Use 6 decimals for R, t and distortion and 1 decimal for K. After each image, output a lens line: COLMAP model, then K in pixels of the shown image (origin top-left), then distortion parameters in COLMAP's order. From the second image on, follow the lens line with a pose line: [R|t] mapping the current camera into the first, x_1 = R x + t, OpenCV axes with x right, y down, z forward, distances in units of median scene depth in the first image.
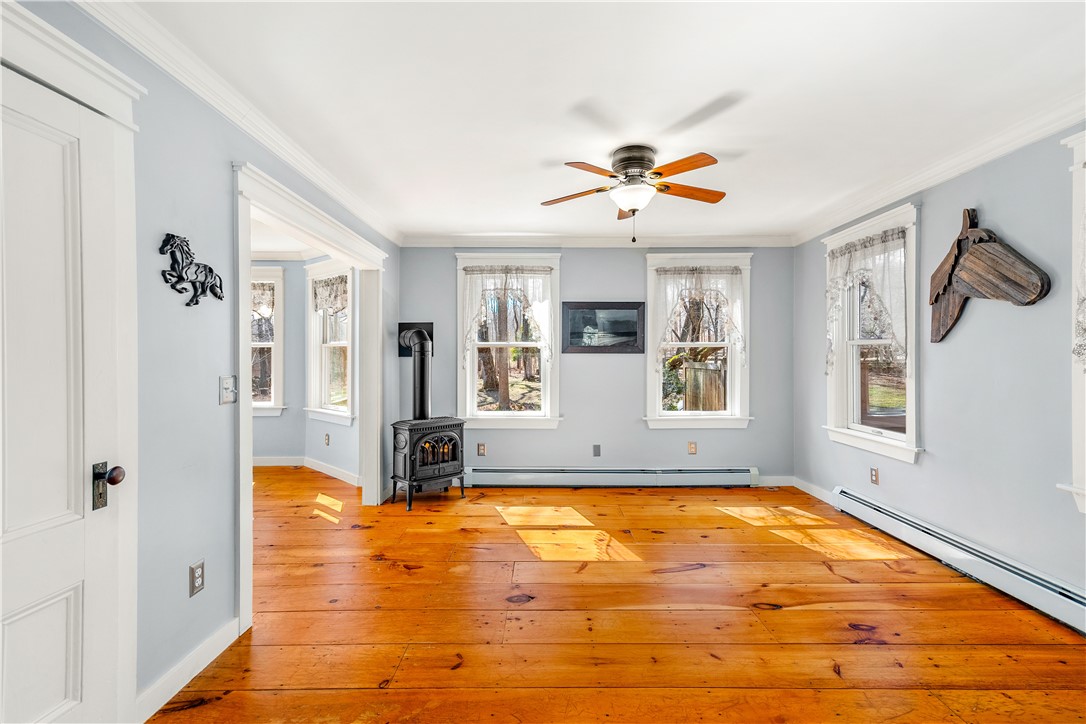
lens RADIAL K [[489.8, 0, 548.4], [0, 489.8, 356.1], [0, 0, 1]] dist [0.027150, 0.000166]
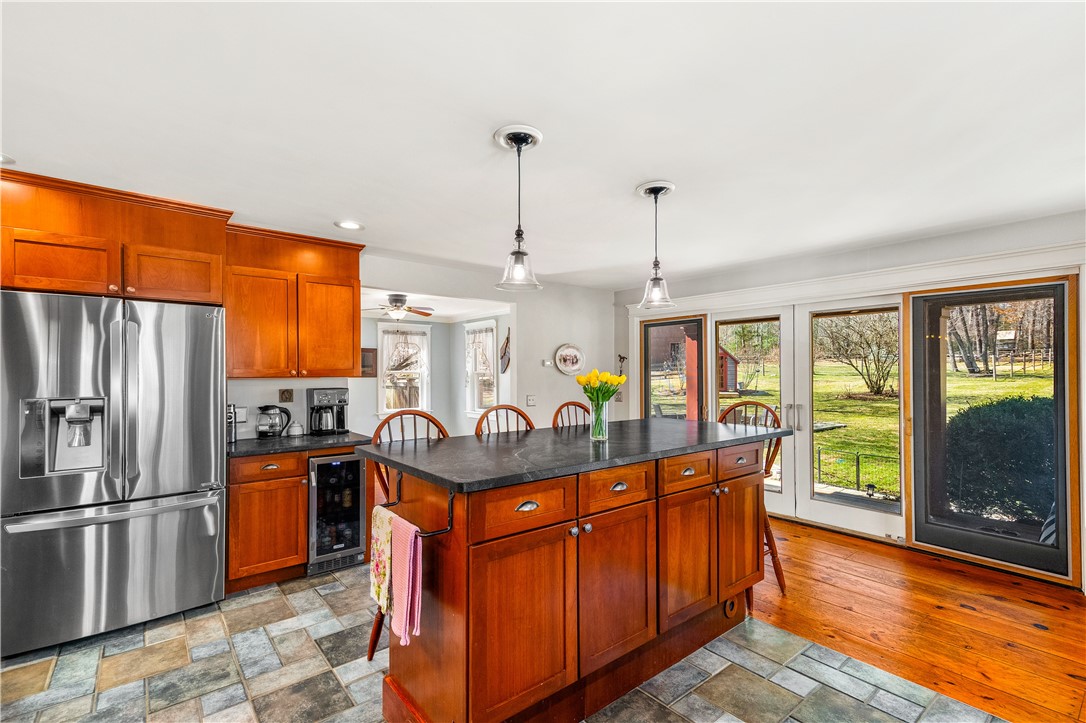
lens RADIAL K [[493.7, 0, 542.6], [0, 493.7, 369.0], [0, 0, 1]] dist [0.023091, 0.000467]
pose [[0.775874, 0.006010, 0.630859, -0.608953], [0.001449, 0.999935, -0.011308, -0.018600], [-0.630886, 0.009688, 0.775815, -1.005624]]
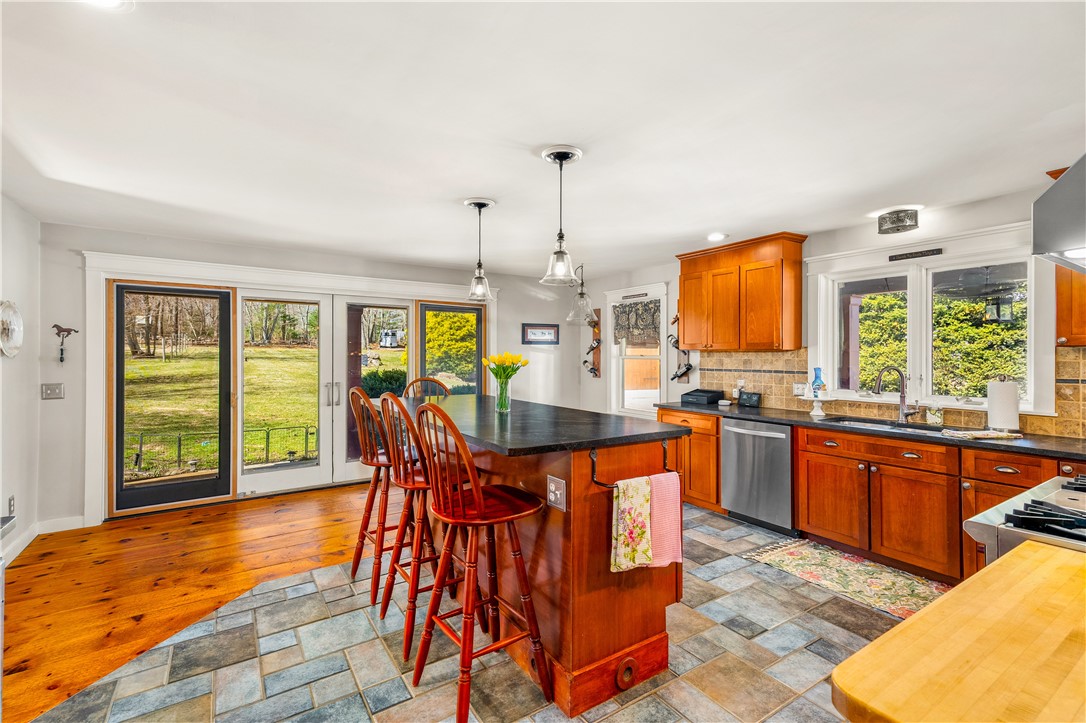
lens RADIAL K [[485.5, 0, 538.9], [0, 485.5, 359.0], [0, 0, 1]] dist [0.027250, -0.000666]
pose [[-0.544478, -0.005913, 0.838754, -0.811853], [-0.000076, 0.999975, 0.007001, -0.019694], [-0.838775, 0.003748, -0.544465, -0.147594]]
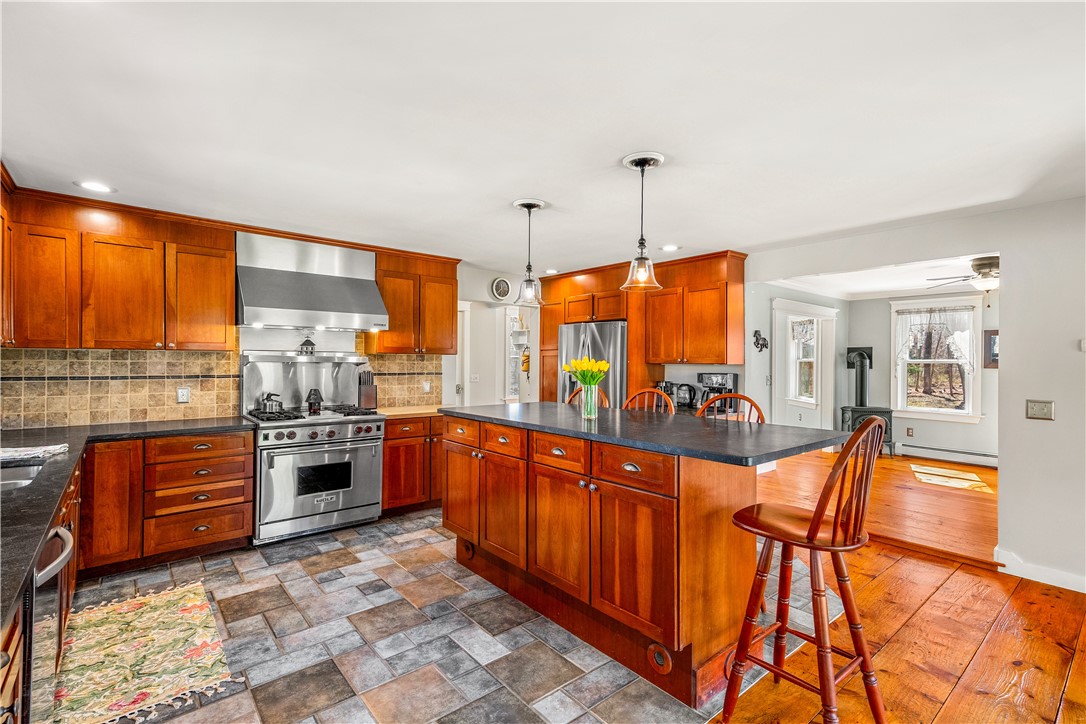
lens RADIAL K [[493.2, 0, 537.8], [0, 493.2, 365.1], [0, 0, 1]] dist [0.025941, 0.000085]
pose [[0.630130, 0.011383, -0.776406, 0.426890], [-0.008350, 0.999934, 0.007883, -0.018668], [0.776445, 0.001515, 0.630184, -1.078880]]
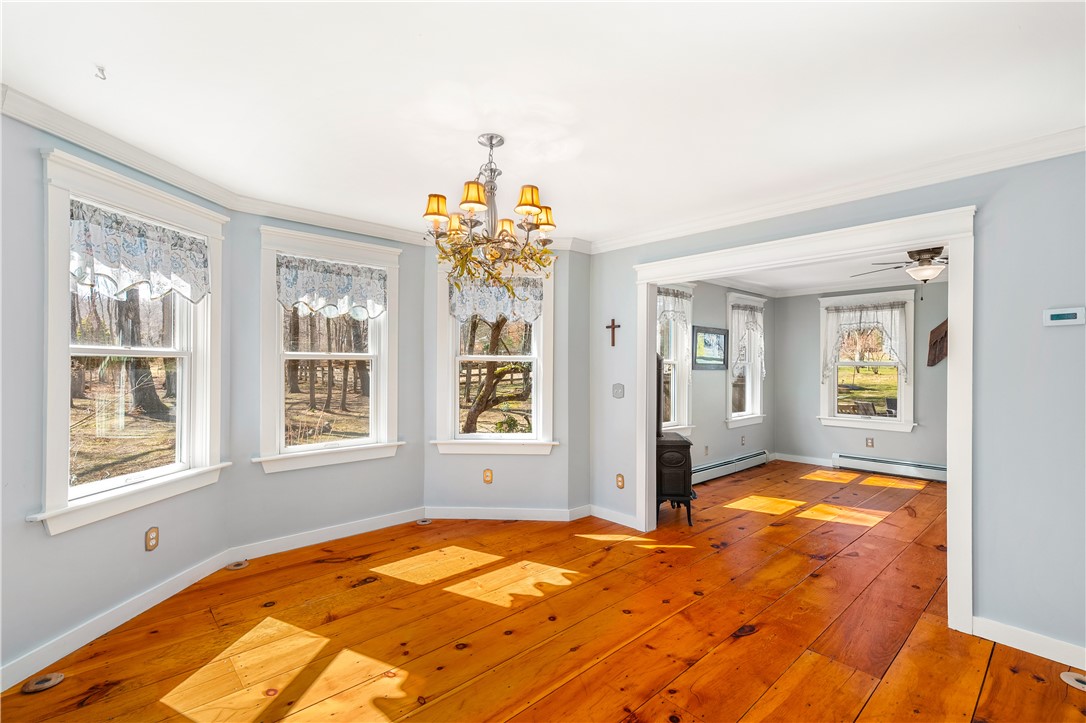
lens RADIAL K [[485.5, 0, 538.9], [0, 485.5, 359.0], [0, 0, 1]] dist [0.027250, -0.000666]
pose [[0.742920, 0.012966, 0.669254, -1.330895], [-0.004634, 0.999888, -0.014227, -0.016237], [-0.669364, 0.007468, 0.742897, 0.507814]]
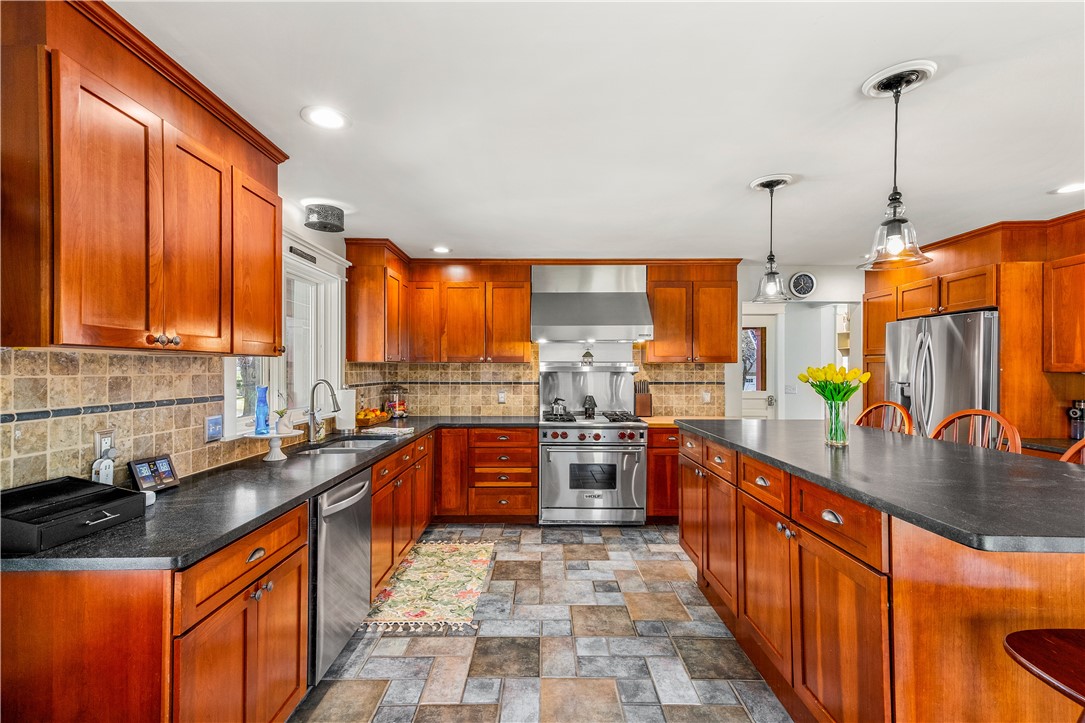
lens RADIAL K [[482.1, 0, 538.8], [0, 482.1, 370.5], [0, 0, 1]] dist [0.020689, 0.000168]
pose [[-0.013002, 0.003849, -0.999908, 0.459829], [-0.001824, 0.999991, 0.003873, -0.019554], [0.999914, 0.001874, -0.012995, -0.874300]]
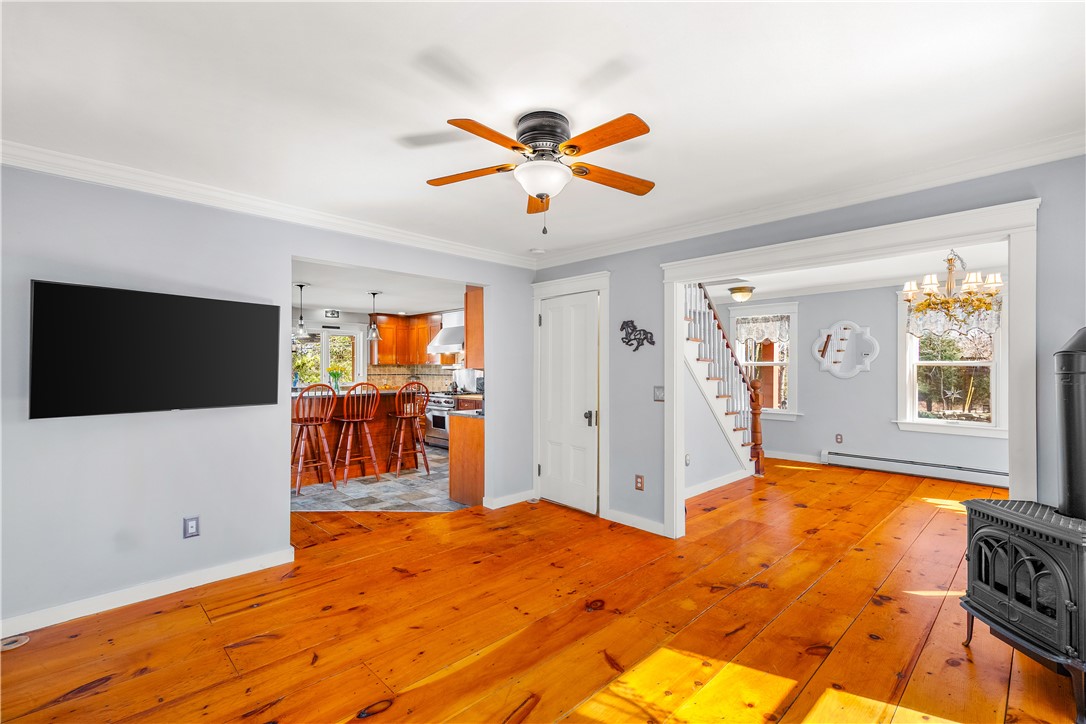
lens RADIAL K [[485.5, 0, 538.9], [0, 485.5, 359.5], [0, 0, 1]] dist [0.027250, -0.000666]
pose [[-0.718979, -0.009694, -0.694964, 0.550251], [0.002607, 0.999858, -0.016645, -0.017260], [0.695026, -0.013779, -0.718852, 1.196809]]
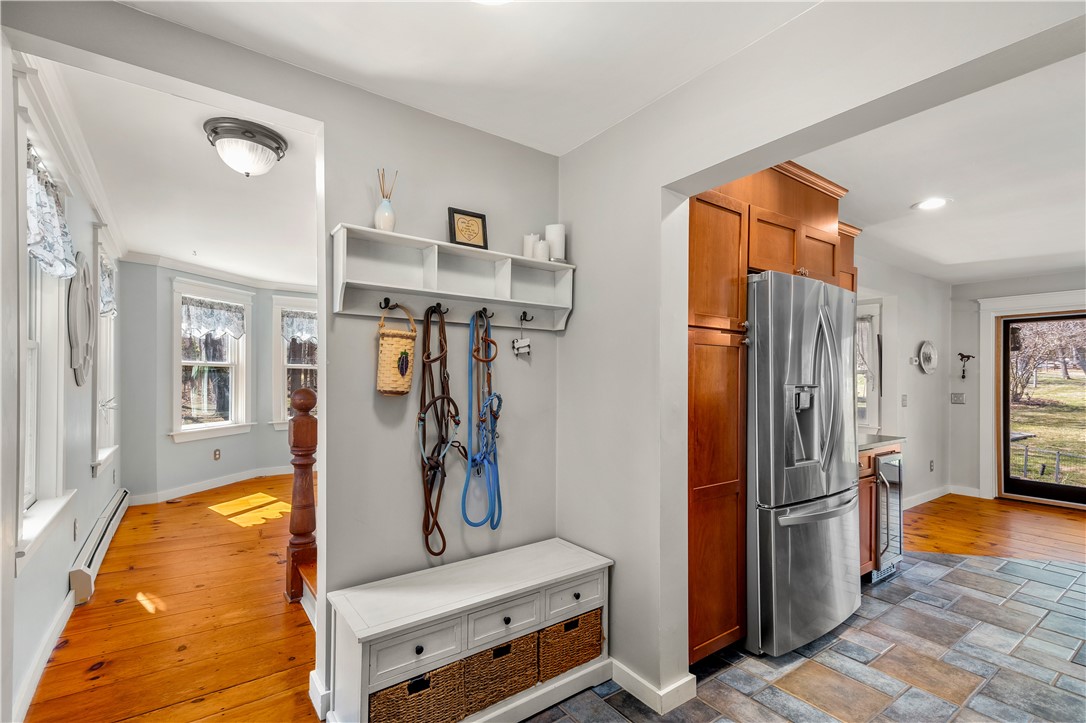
lens RADIAL K [[489.6, 0, 540.2], [0, 489.6, 375.5], [0, 0, 1]] dist [0.026493, -0.000194]
pose [[0.812585, 0.010235, 0.582753, -1.344823], [-0.006839, 0.999944, -0.008026, 0.006467], [-0.582803, 0.002537, 0.812609, -0.367492]]
